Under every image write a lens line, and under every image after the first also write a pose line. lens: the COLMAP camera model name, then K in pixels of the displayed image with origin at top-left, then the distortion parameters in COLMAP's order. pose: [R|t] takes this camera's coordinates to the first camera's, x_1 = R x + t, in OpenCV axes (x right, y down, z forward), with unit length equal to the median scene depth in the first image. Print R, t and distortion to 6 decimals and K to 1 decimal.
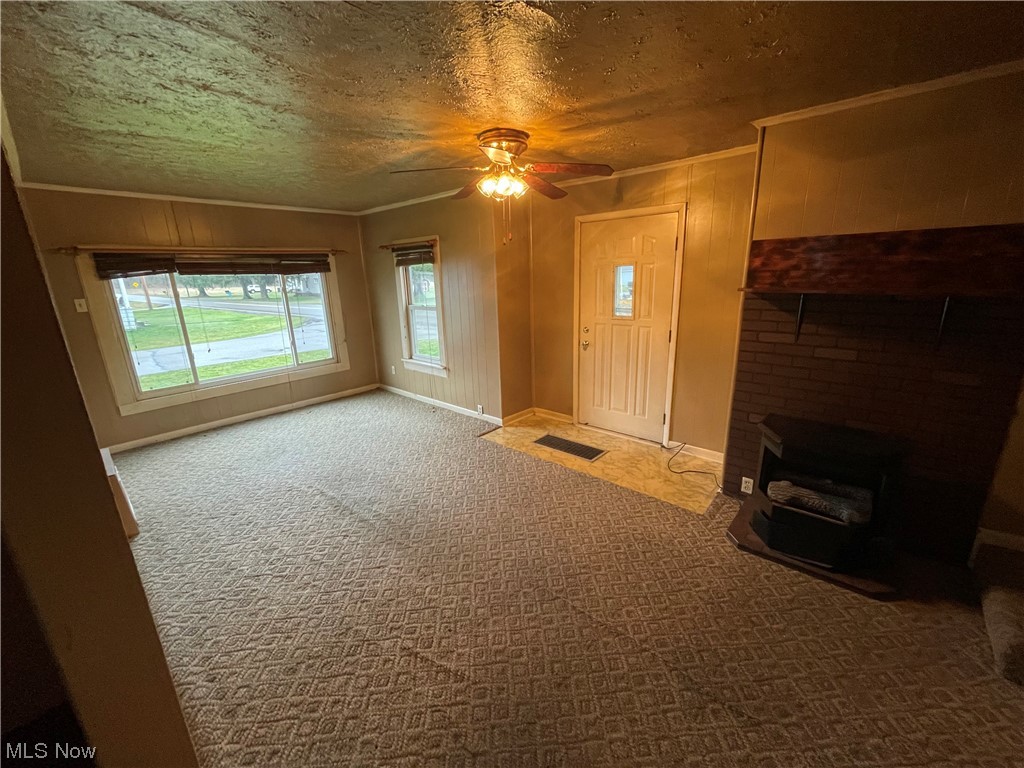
lens RADIAL K [[412.2, 0, 508.9], [0, 412.2, 378.7], [0, 0, 1]] dist [-0.001211, -0.000462]
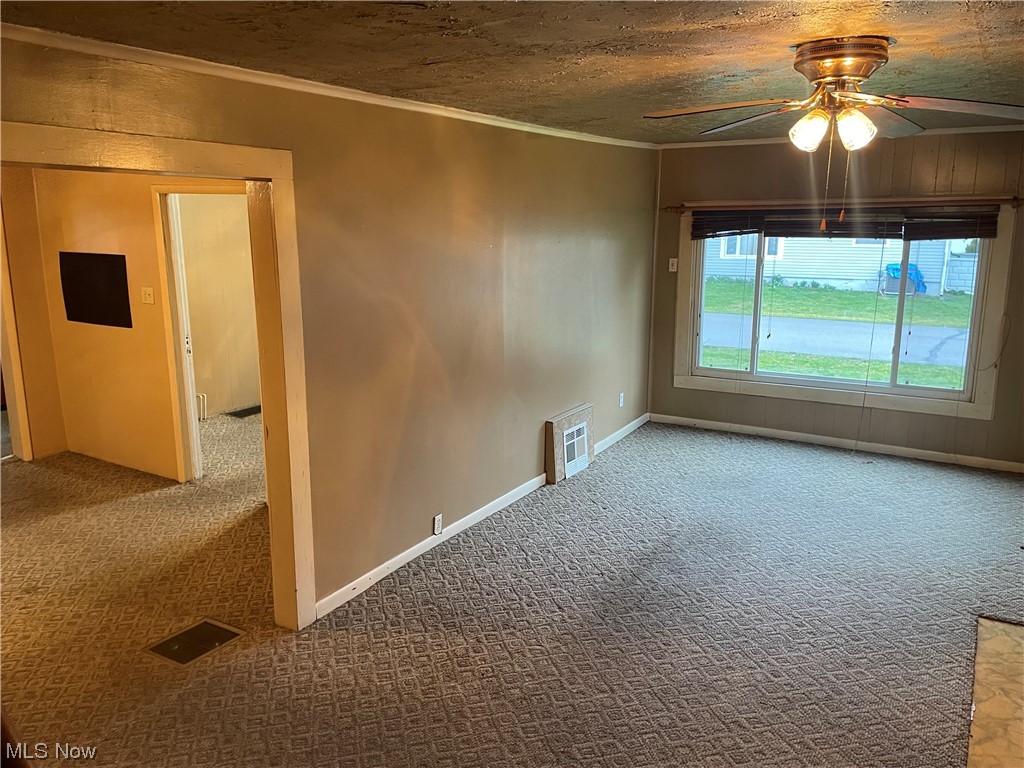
lens RADIAL K [[777.0, 0, 510.1], [0, 777.0, 384.6], [0, 0, 1]] dist [0.073071, -0.088307]
pose [[0.181032, 0.239551, -0.953857, 0.637011], [-0.244605, 0.950372, 0.192252, -0.154889], [0.952573, 0.198514, 0.230643, 0.247384]]
